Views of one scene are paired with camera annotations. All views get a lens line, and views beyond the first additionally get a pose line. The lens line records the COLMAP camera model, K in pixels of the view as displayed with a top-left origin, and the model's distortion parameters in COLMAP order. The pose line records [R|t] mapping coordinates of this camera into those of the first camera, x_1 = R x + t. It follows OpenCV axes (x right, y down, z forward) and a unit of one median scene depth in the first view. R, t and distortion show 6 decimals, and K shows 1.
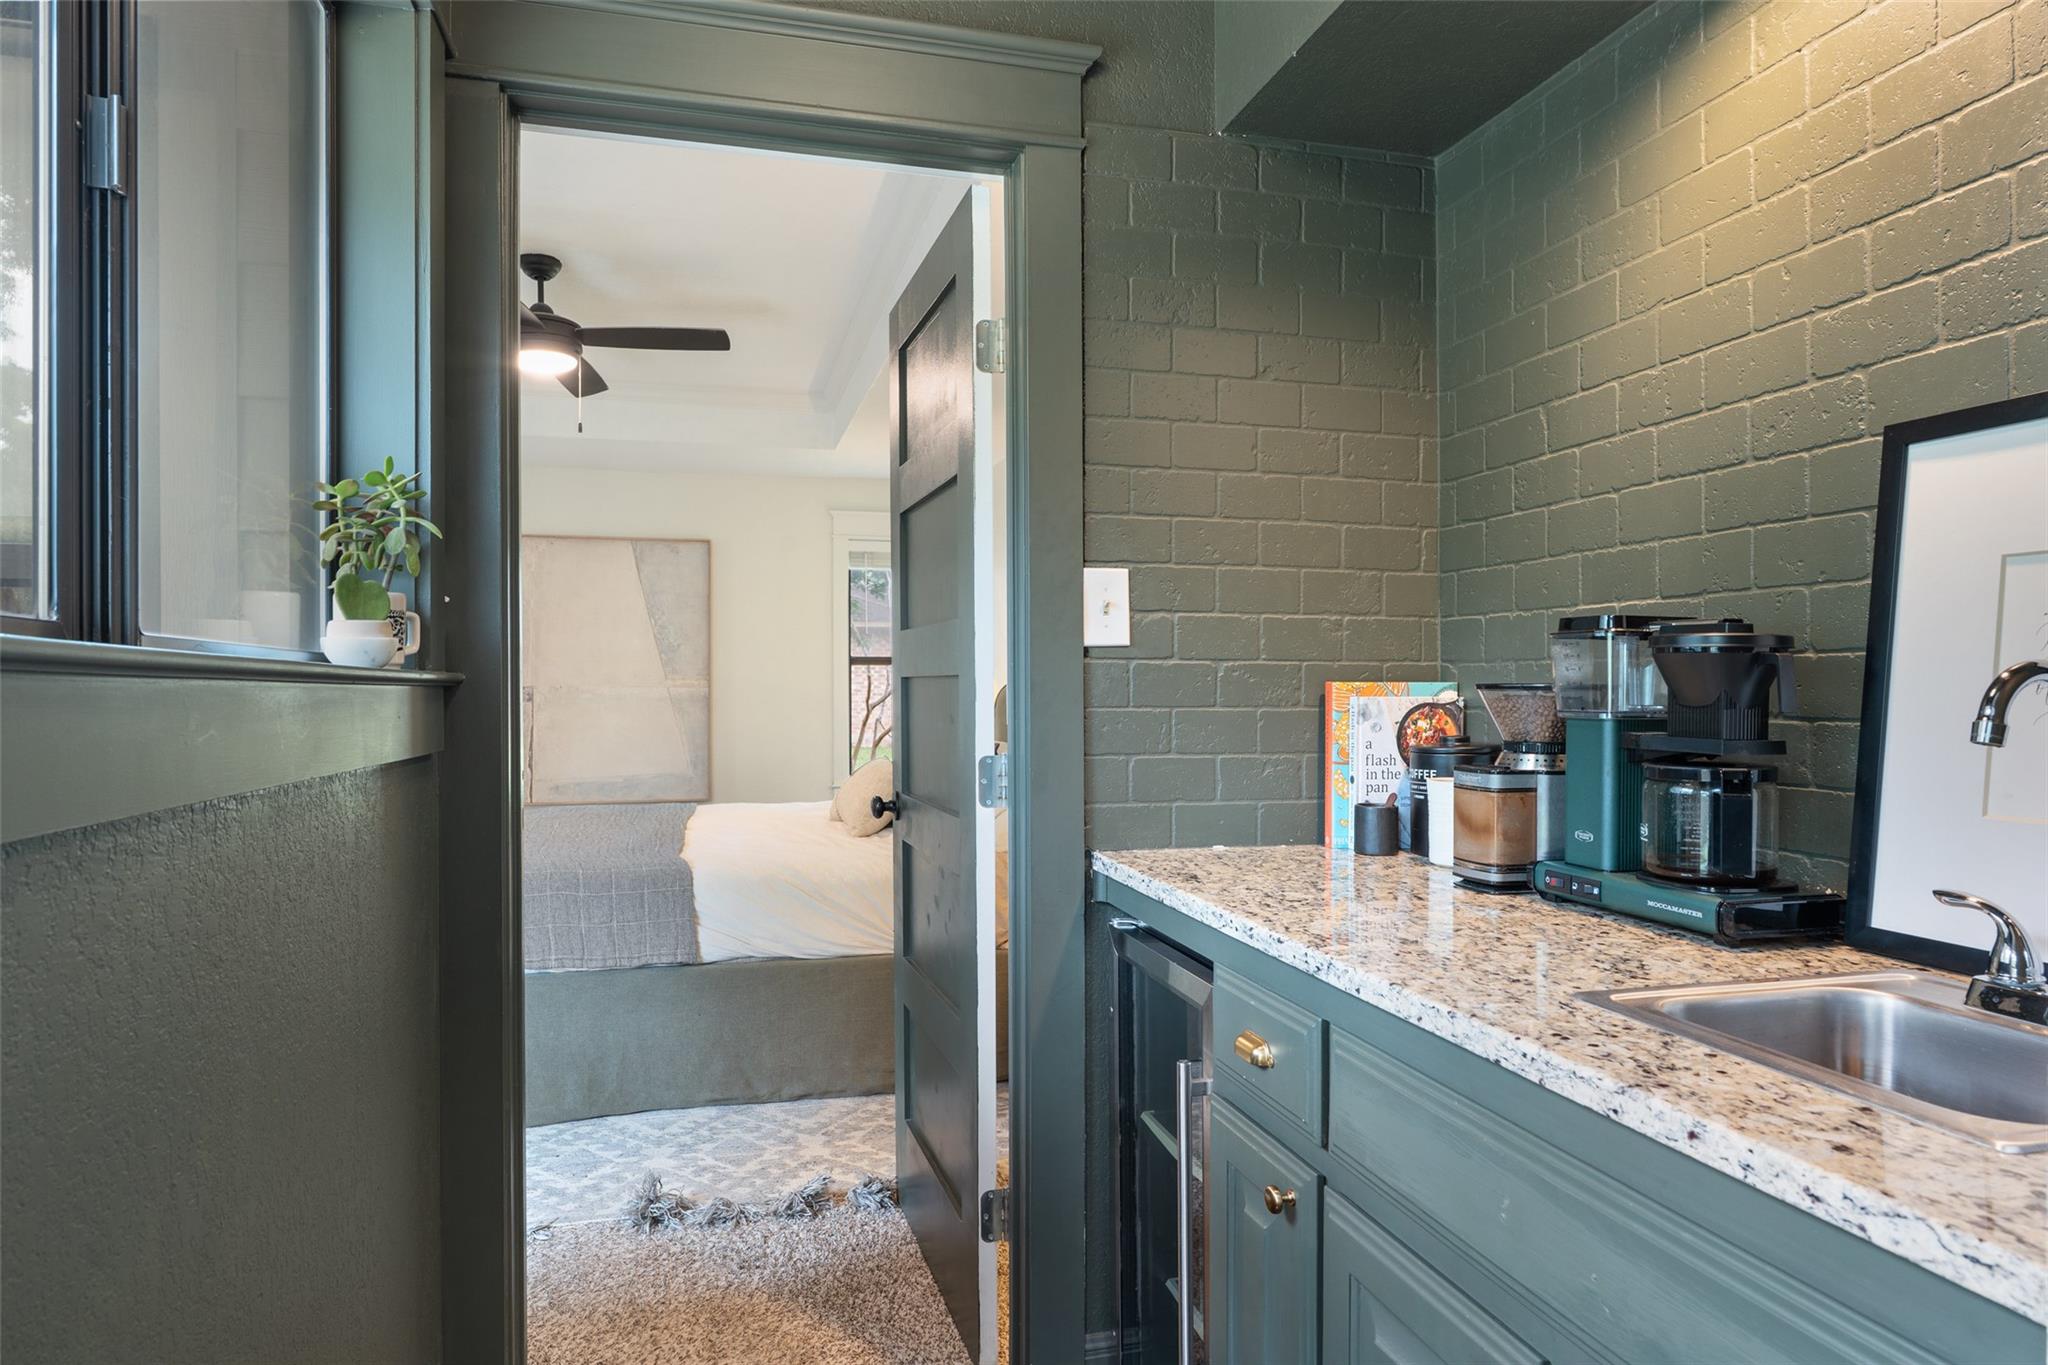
lens RADIAL K [[1204.1, 0, 1006.9], [0, 1204.1, 699.0], [0, 0, 1]] dist [-0.005818, 0.002101]
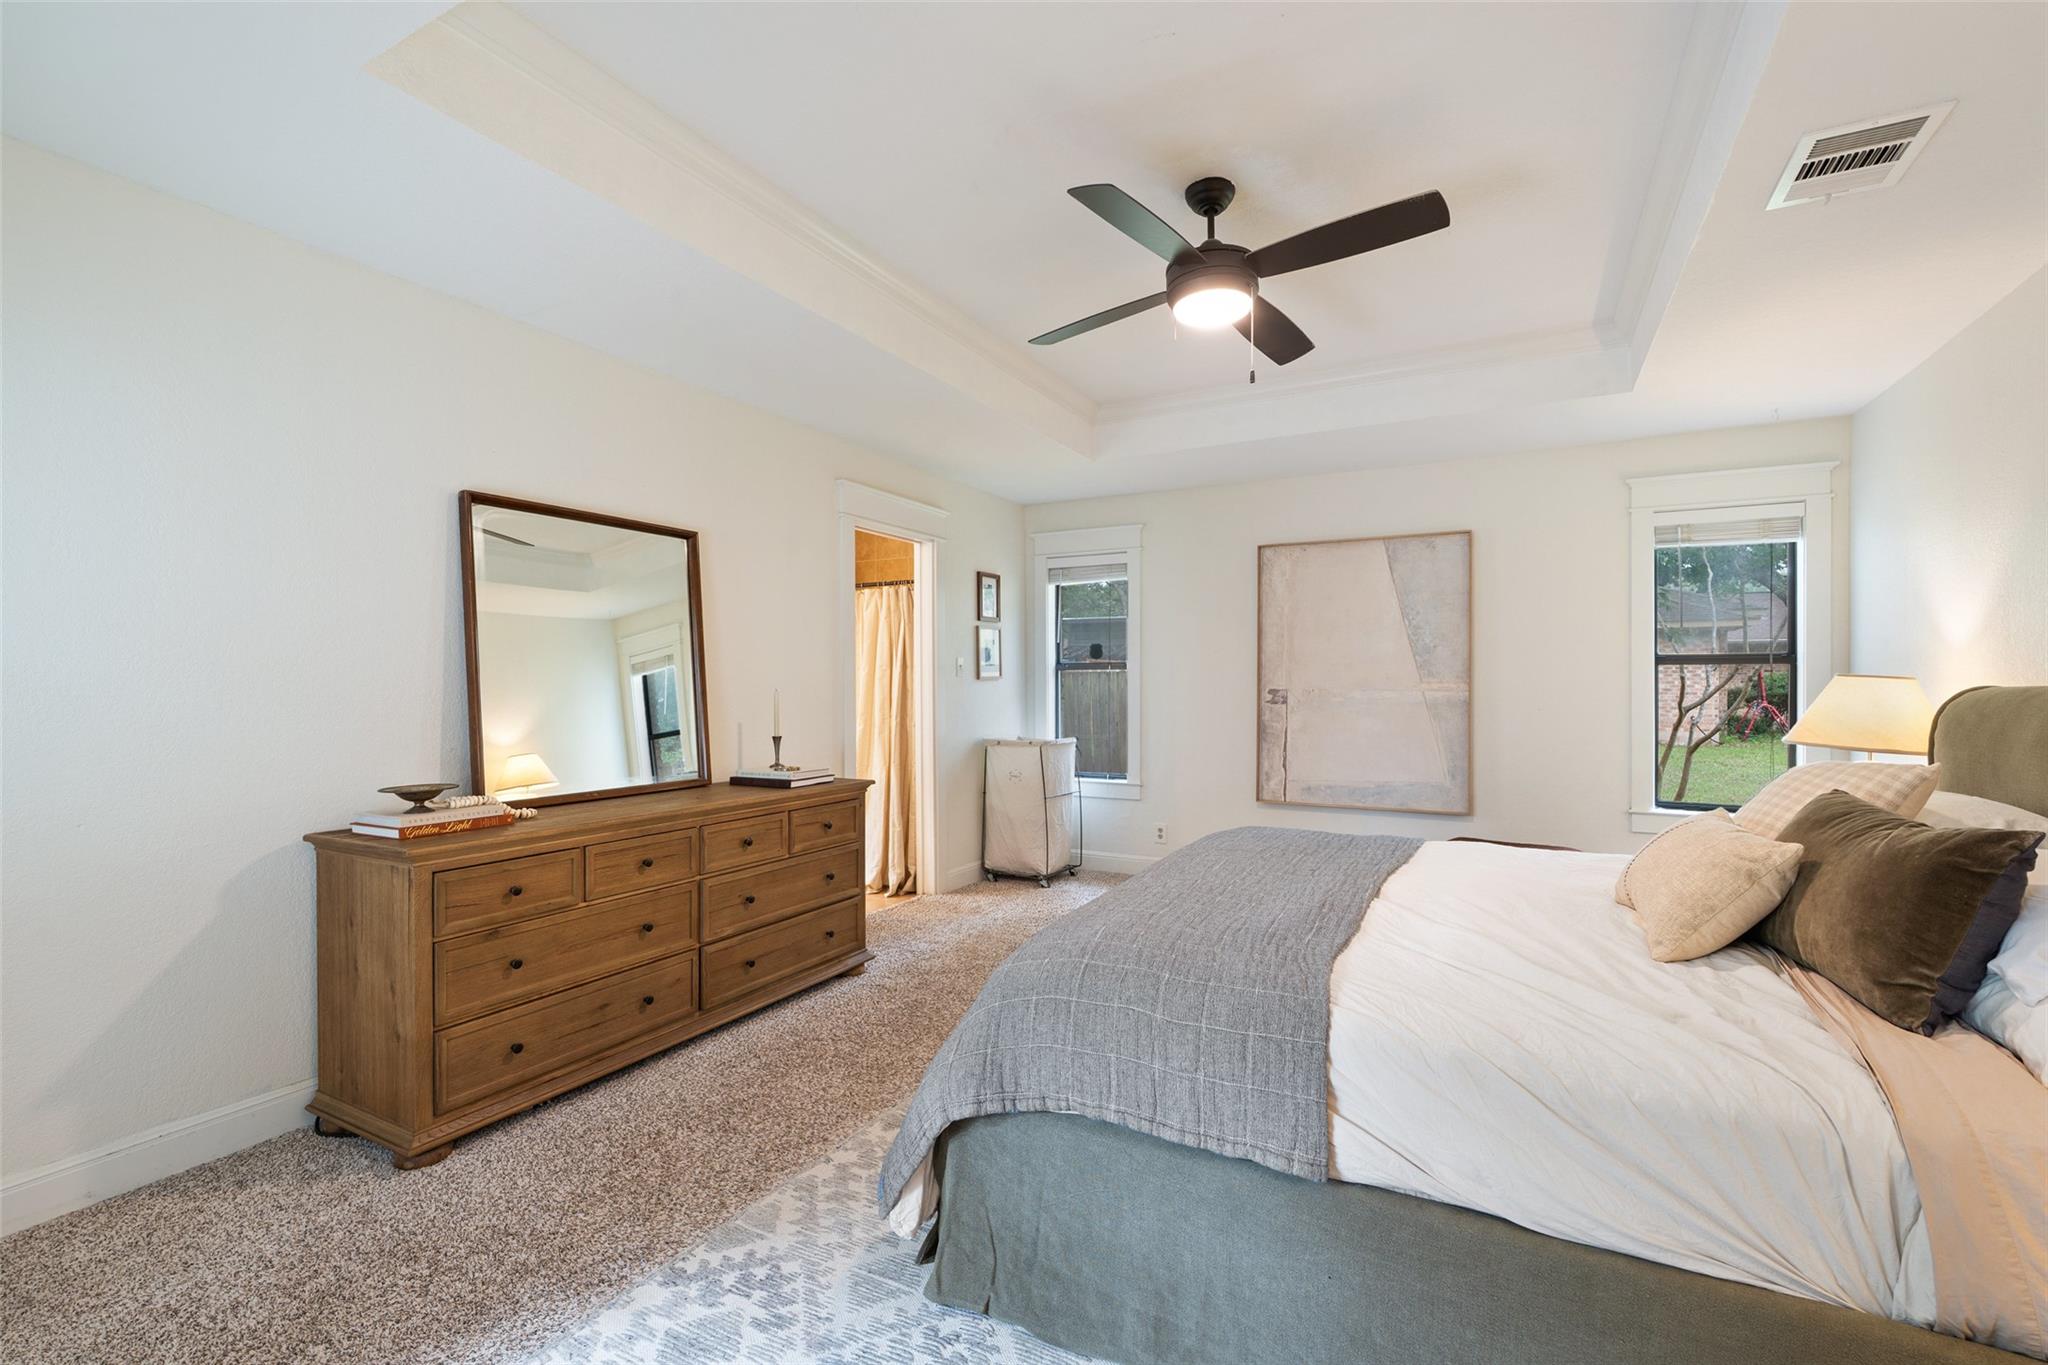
lens RADIAL K [[897.1, 0, 1027.7], [0, 897.1, 679.6], [0, 0, 1]] dist [-0.005553, 0.000623]
pose [[0.735517, -0.000696, -0.677506, -0.034077], [-0.009114, 0.999899, -0.010921, -0.008353], [0.677445, 0.014207, 0.735436, 0.277606]]
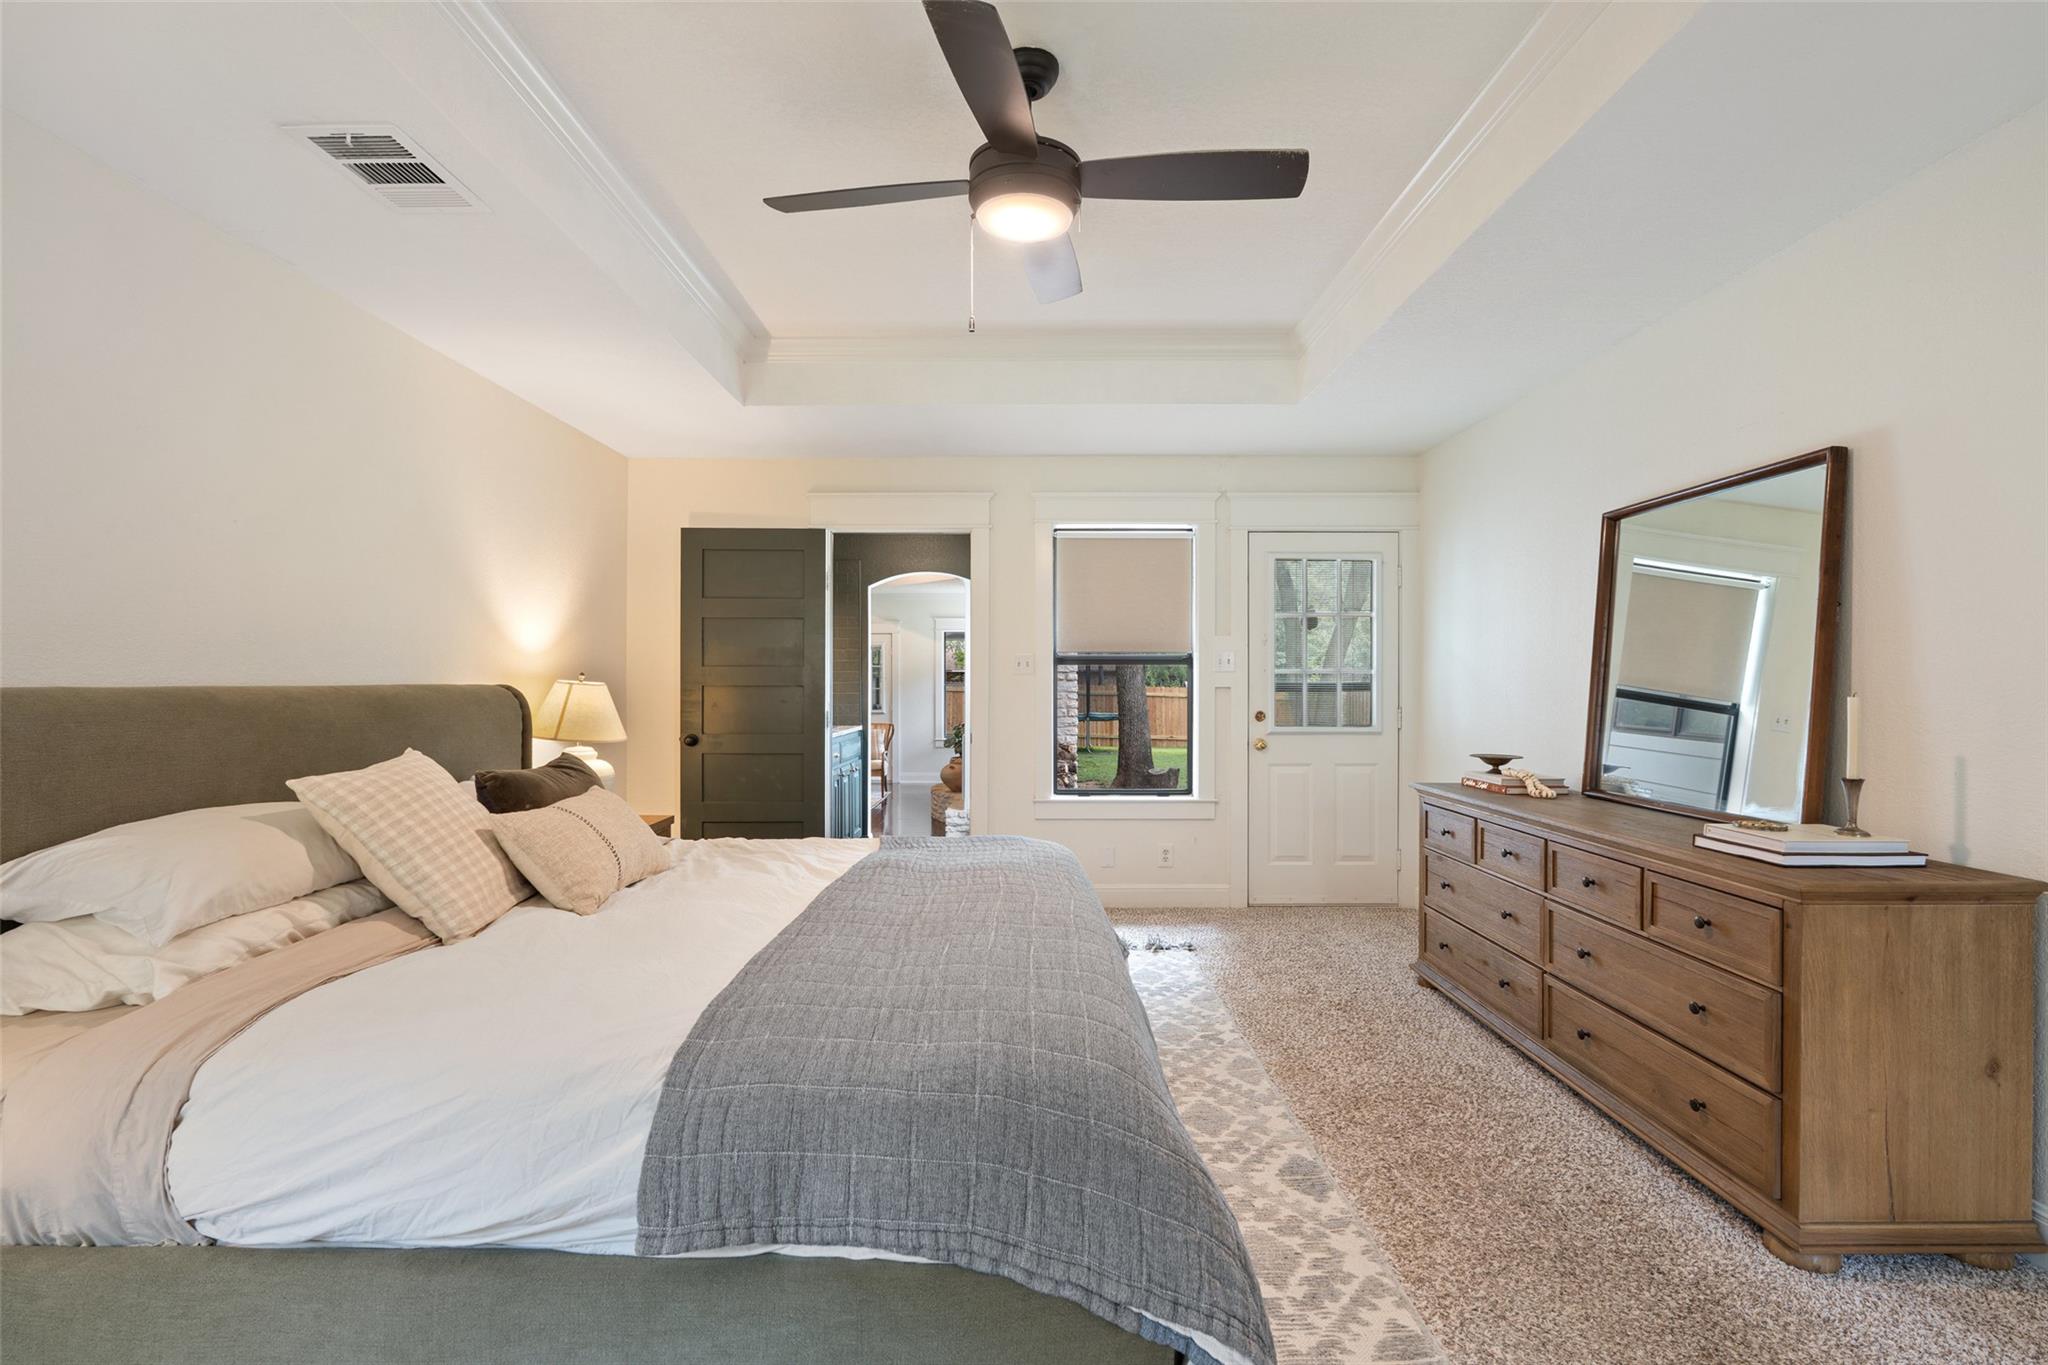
lens RADIAL K [[897.1, 0, 1041.2], [0, 897.1, 690.8], [0, 0, 1]] dist [-0.005553, 0.000623]
pose [[-0.974047, -0.001118, 0.226343, -0.316909], [0.002991, 0.999837, 0.017811, -0.014227], [-0.226326, 0.018026, -0.973885, 0.925572]]
